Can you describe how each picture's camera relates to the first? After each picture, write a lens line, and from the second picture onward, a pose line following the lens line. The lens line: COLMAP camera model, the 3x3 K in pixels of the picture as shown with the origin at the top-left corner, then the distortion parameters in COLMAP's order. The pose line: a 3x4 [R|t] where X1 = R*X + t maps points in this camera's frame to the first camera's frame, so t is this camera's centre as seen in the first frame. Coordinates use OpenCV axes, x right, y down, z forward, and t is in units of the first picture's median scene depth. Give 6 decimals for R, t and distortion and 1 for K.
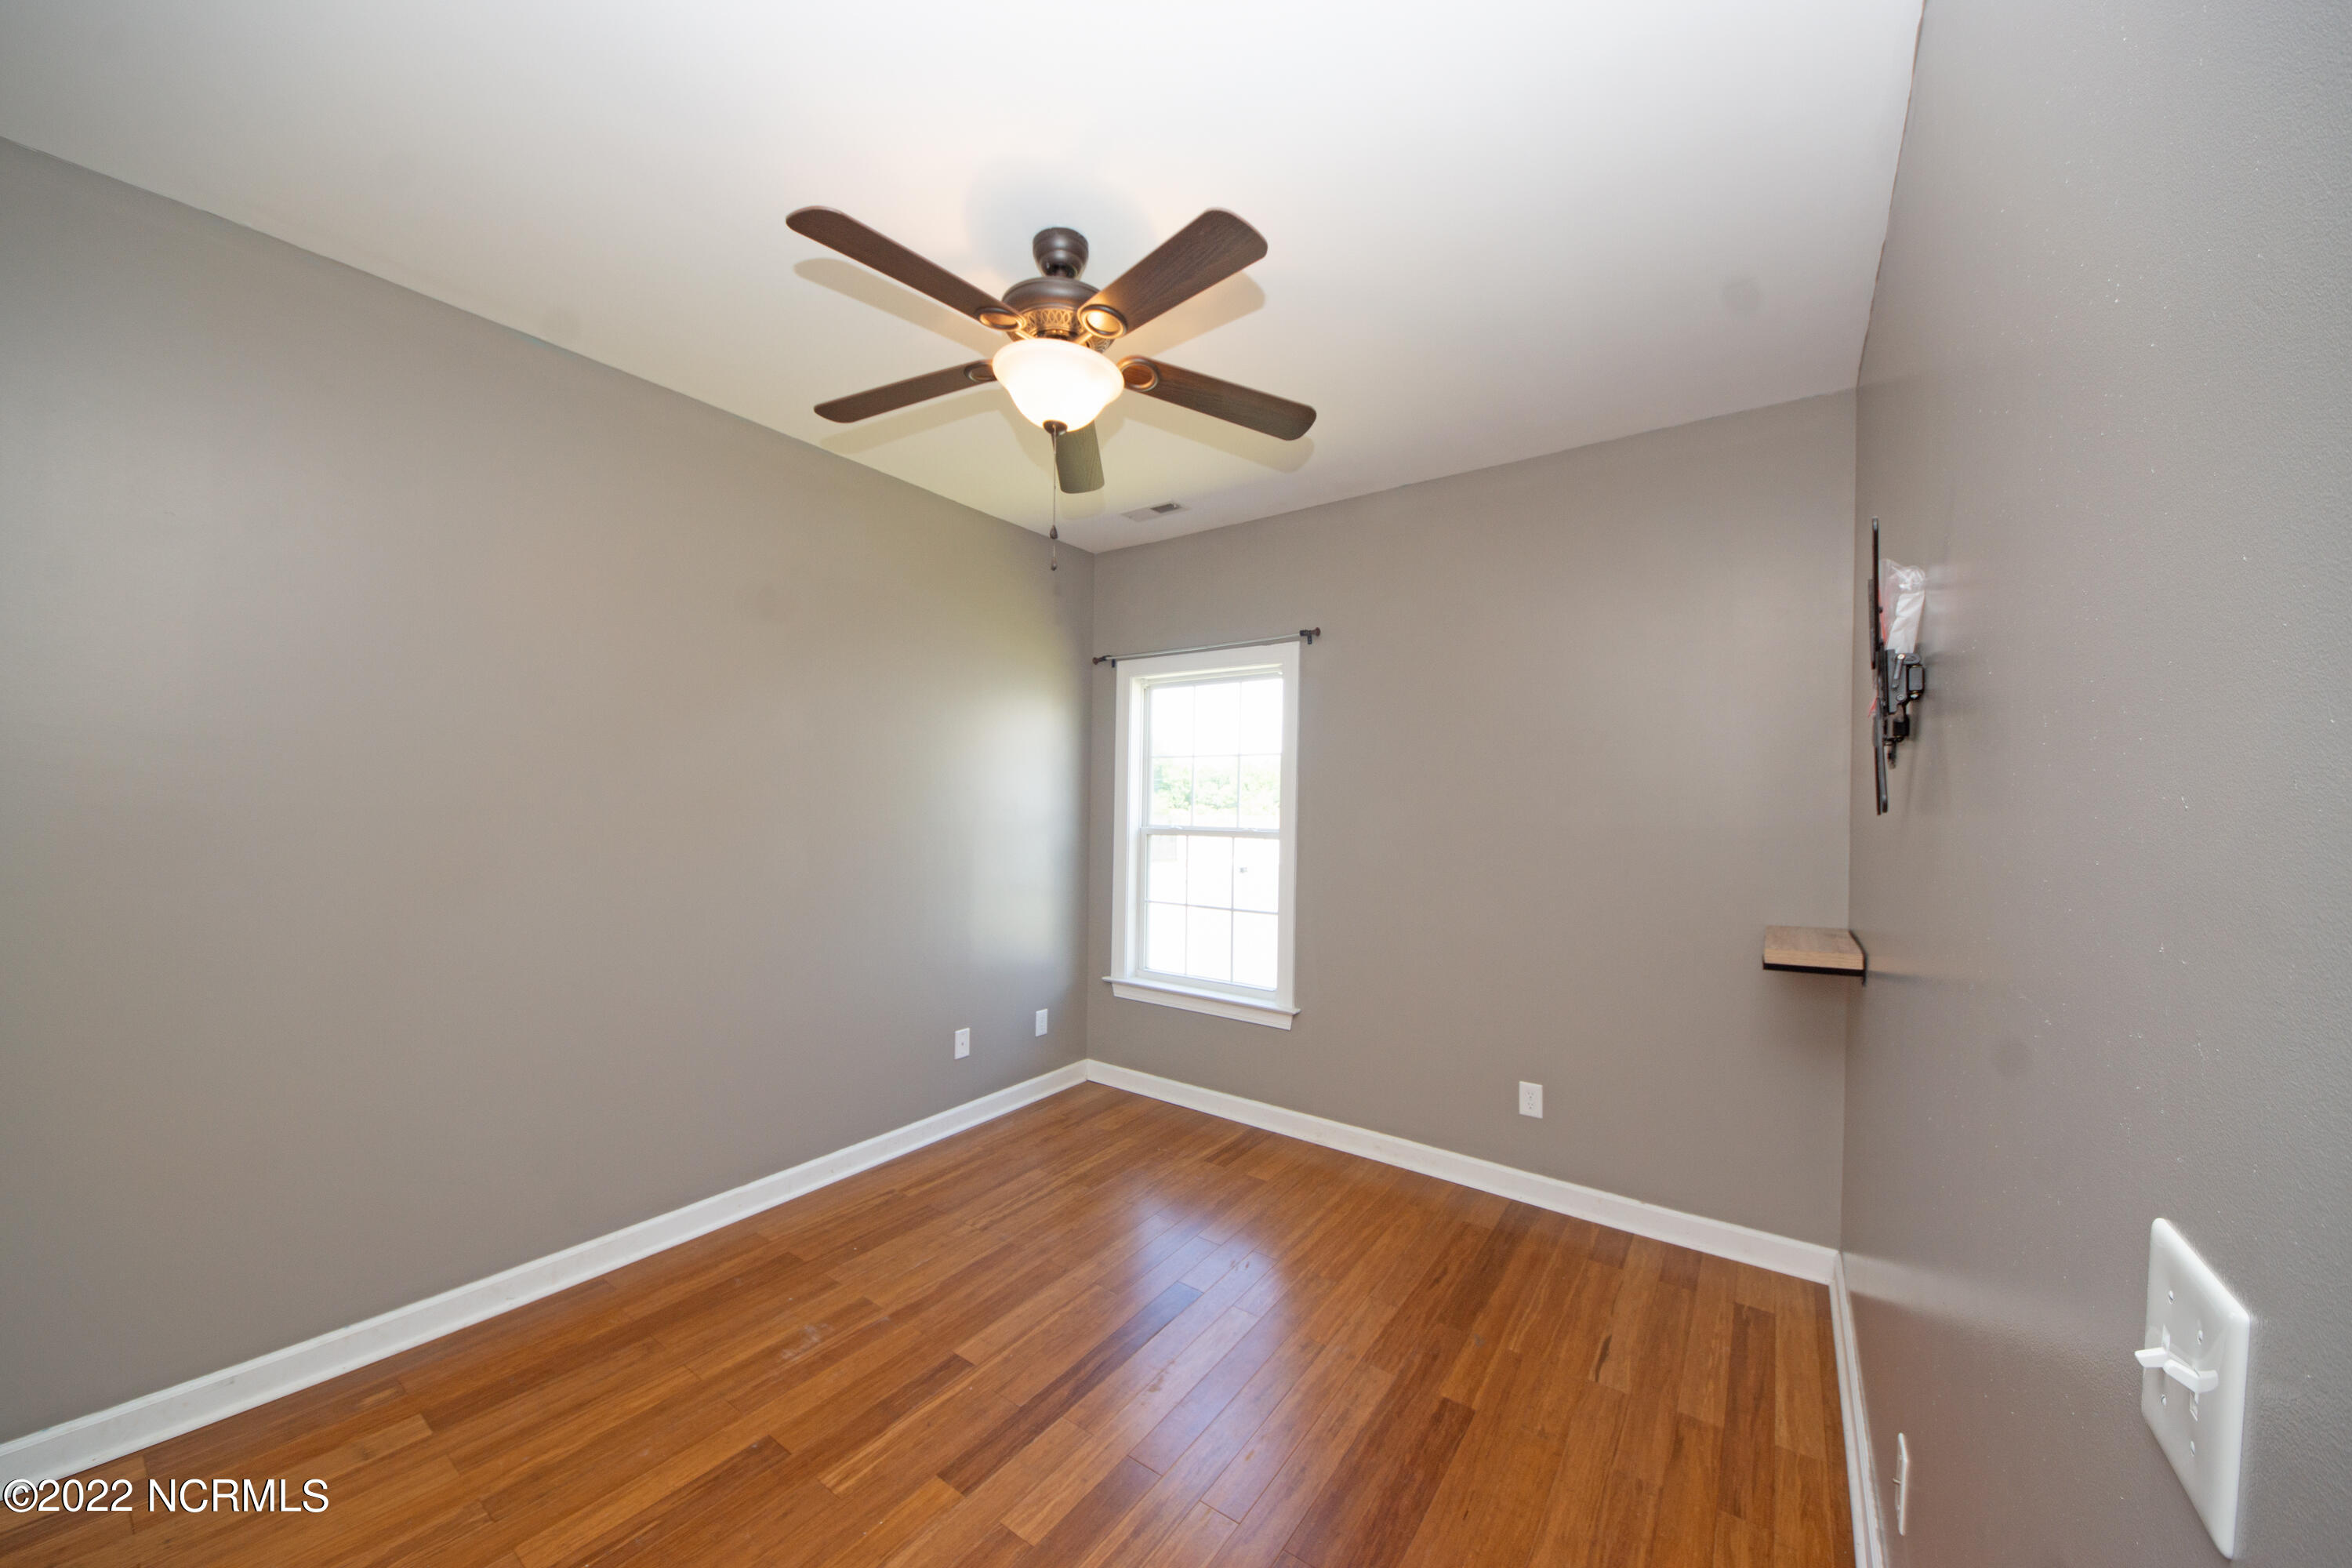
lens RADIAL K [[841.1, 0, 1157.9], [0, 841.1, 811.8], [0, 0, 1]] dist [0.032923, -0.018957]
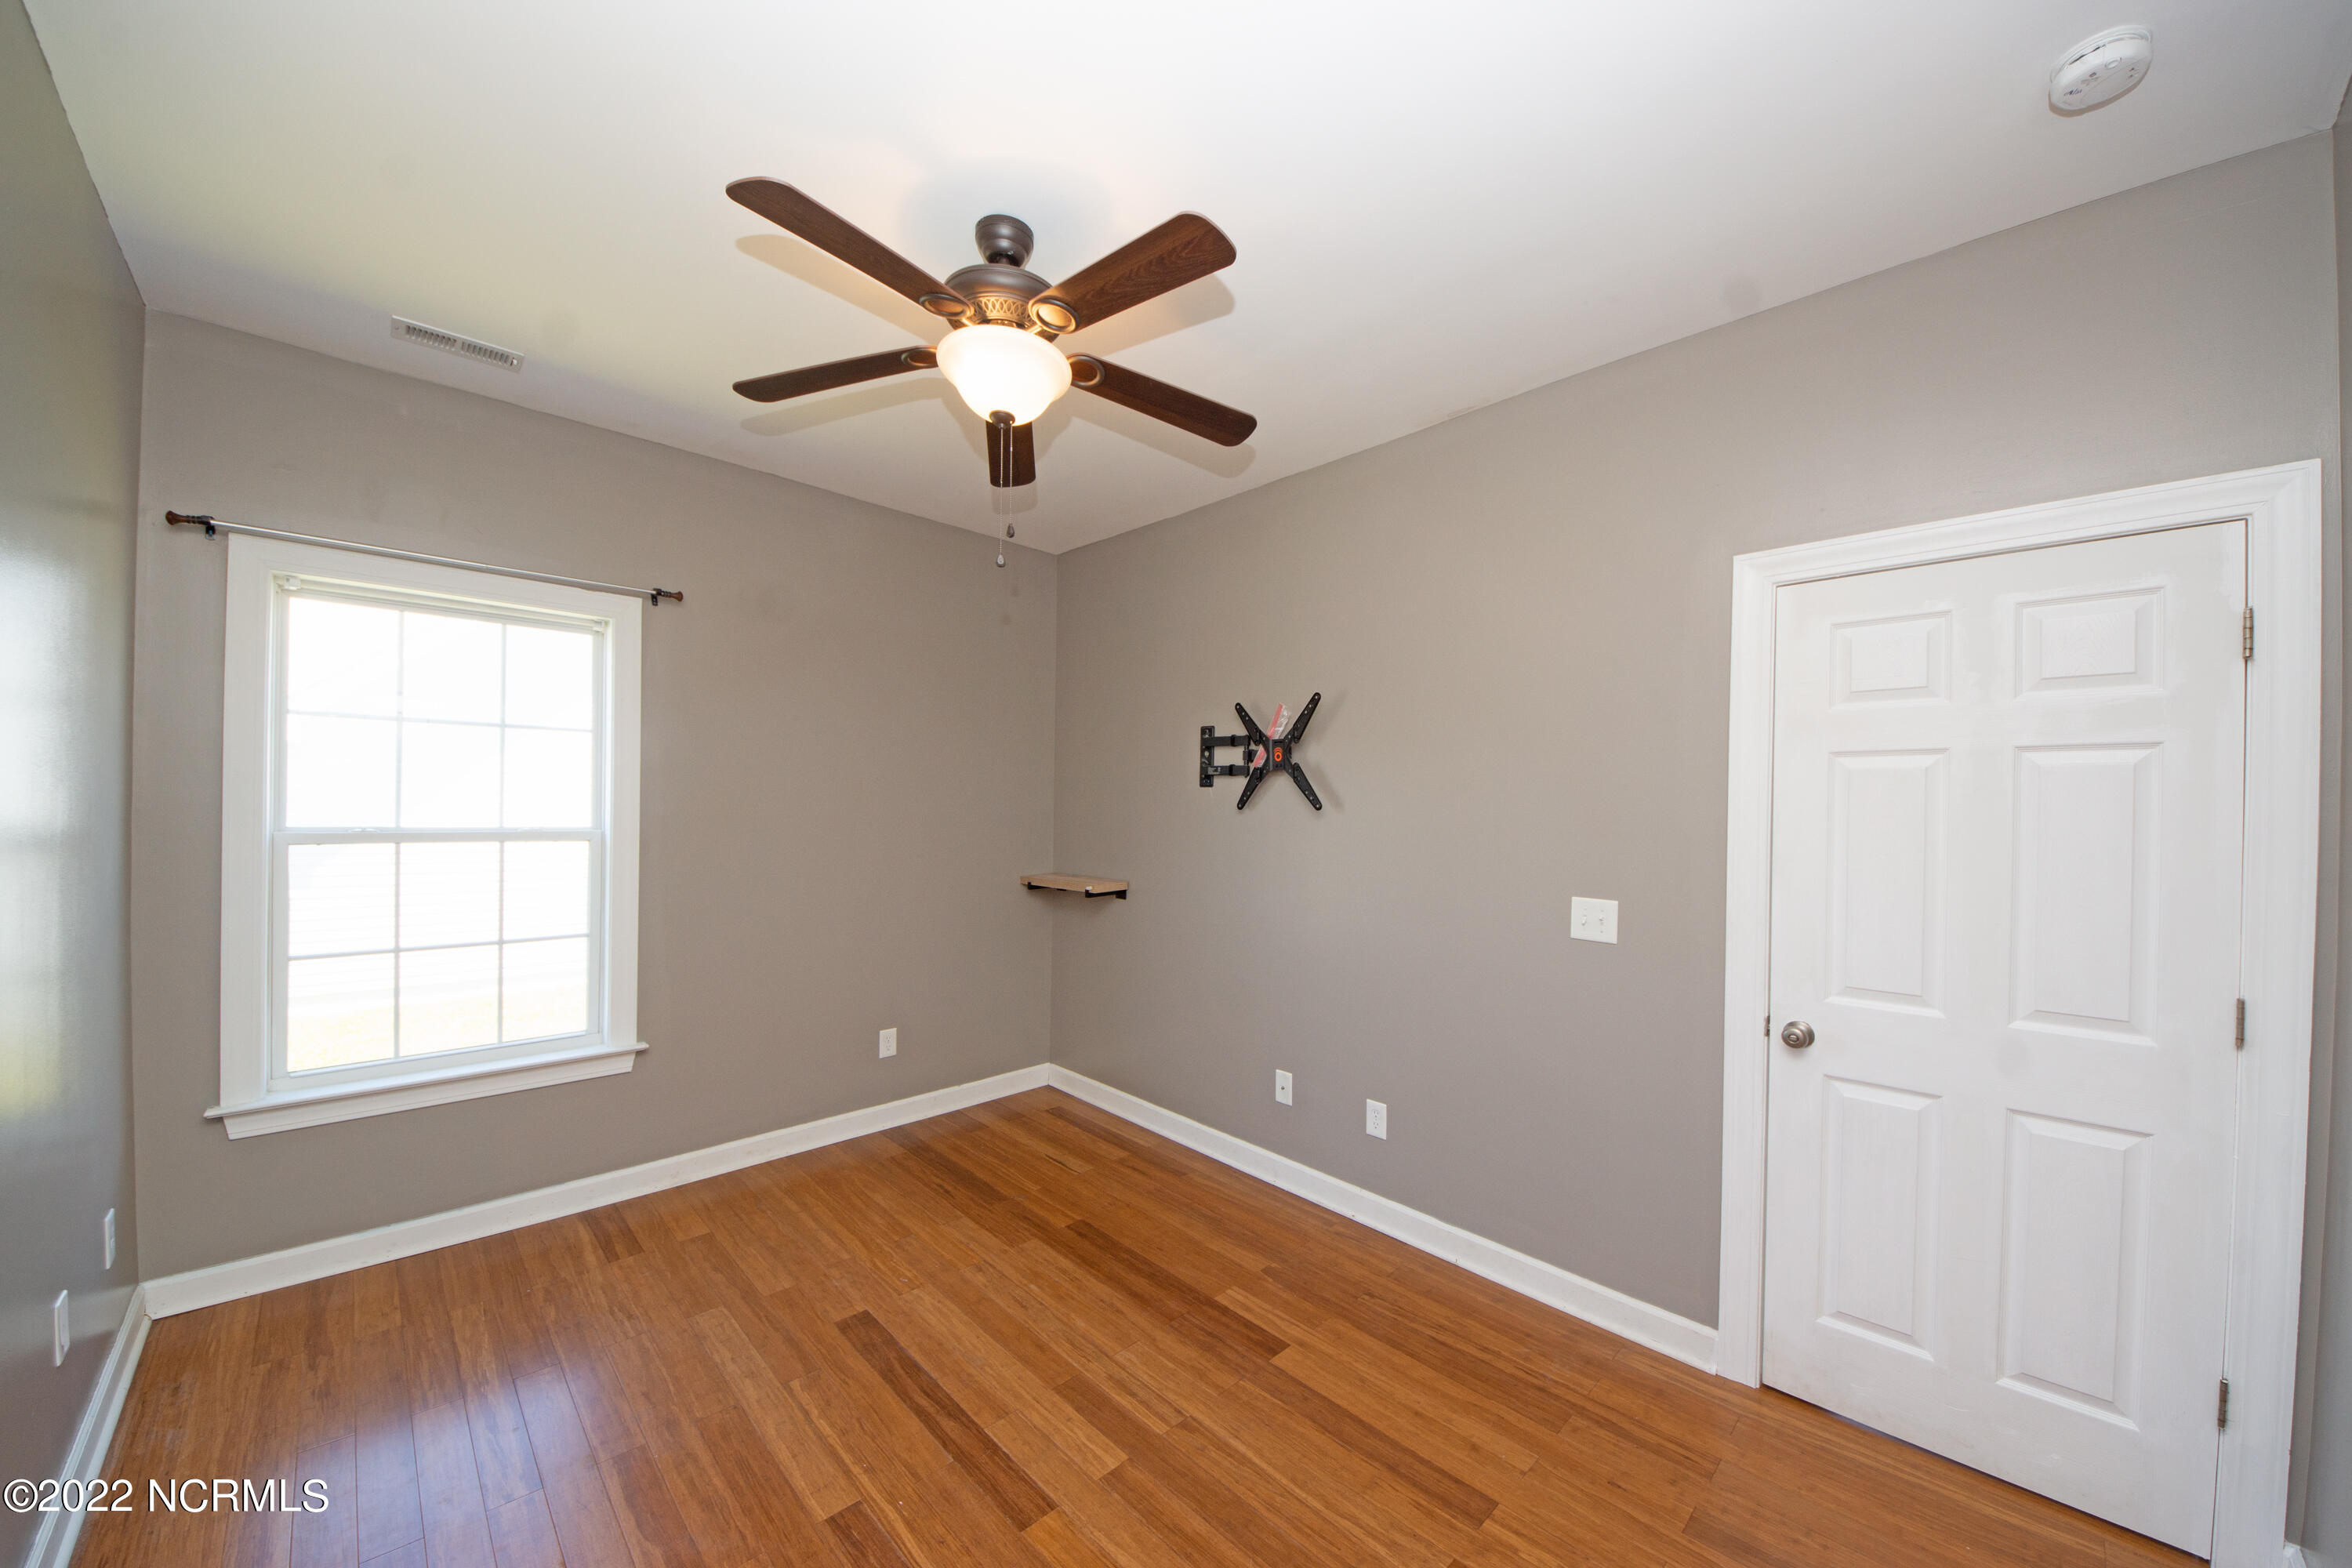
lens RADIAL K [[841.1, 0, 1157.9], [0, 841.1, 811.8], [0, 0, 1]] dist [0.032923, -0.018957]
pose [[0.171913, -0.015809, 0.984985, -0.835122], [-0.004540, 0.999848, 0.016840, -0.014713], [-0.985102, -0.007366, 0.171815, 0.516256]]
